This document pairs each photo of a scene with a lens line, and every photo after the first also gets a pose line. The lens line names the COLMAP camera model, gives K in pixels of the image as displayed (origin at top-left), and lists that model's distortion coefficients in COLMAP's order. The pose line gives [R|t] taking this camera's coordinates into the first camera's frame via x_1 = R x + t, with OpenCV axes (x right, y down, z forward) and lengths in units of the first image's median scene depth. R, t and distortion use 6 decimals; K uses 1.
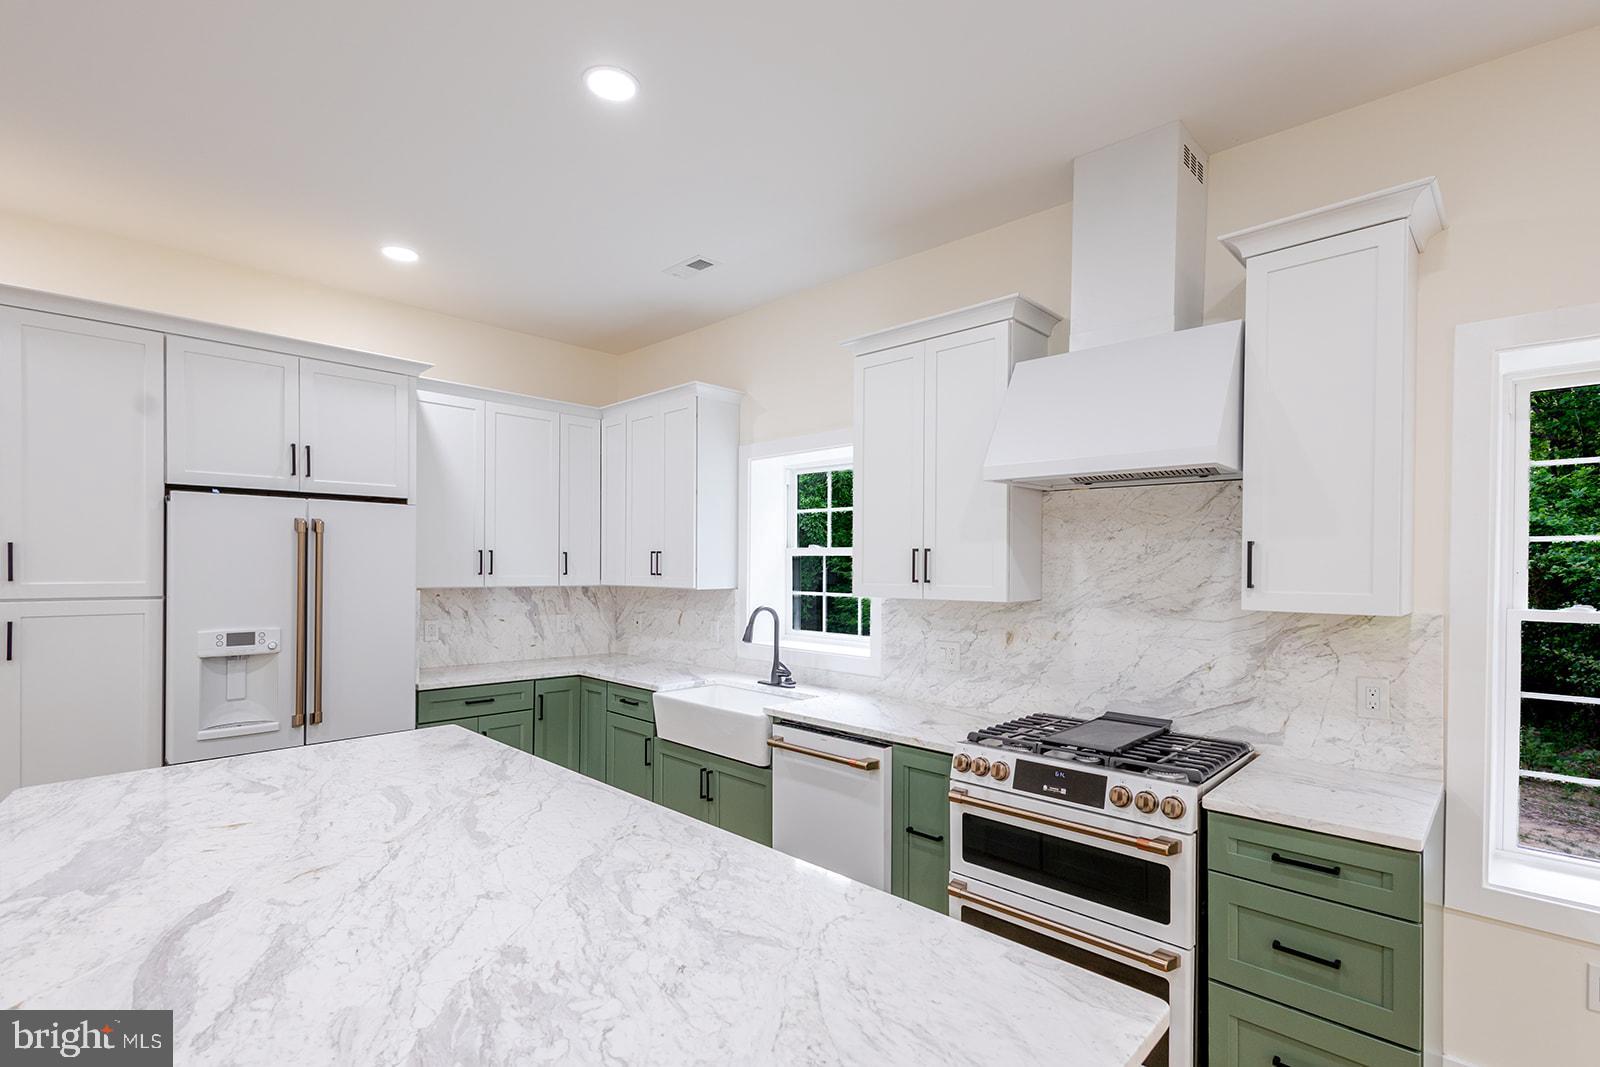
lens RADIAL K [[731.4, 0, 793.7], [0, 731.4, 588.3], [0, 0, 1]] dist [-0.000102, -0.000983]
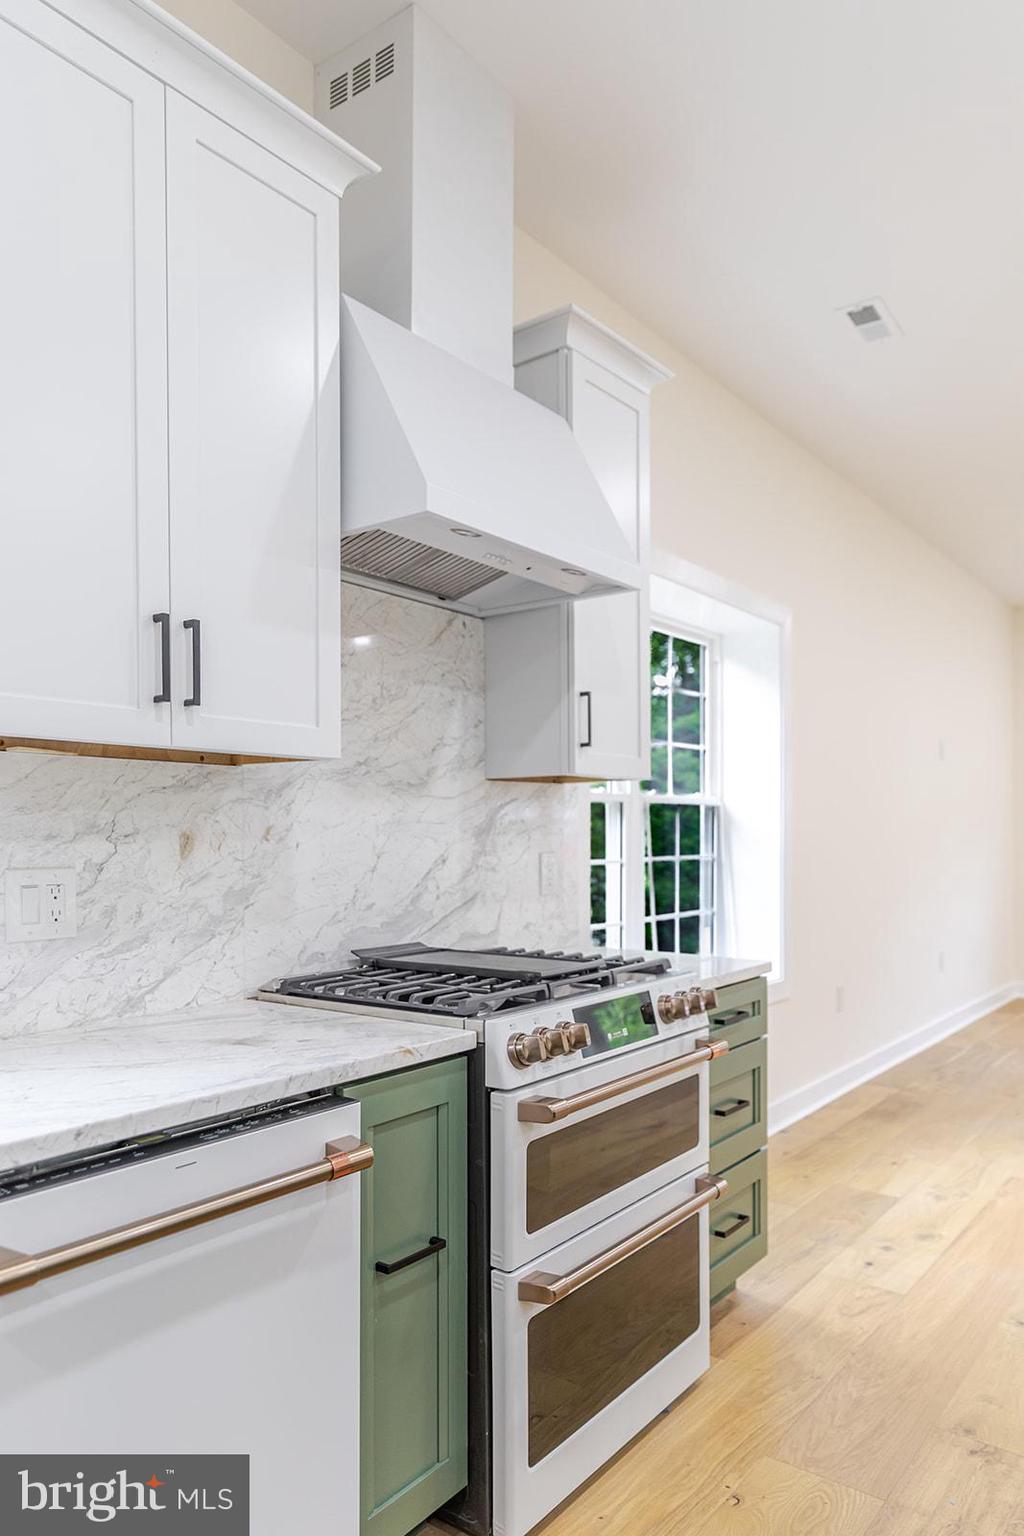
lens RADIAL K [[1037.9, 0, 555.4], [0, 1037.9, 860.8], [0, 0, 1]] dist [0.008891, -0.005761]
pose [[-0.138731, -0.032922, 0.989783, -0.423567], [0.030806, 0.998820, 0.037540, 0.063277], [-0.989851, 0.035699, -0.137553, 0.900573]]
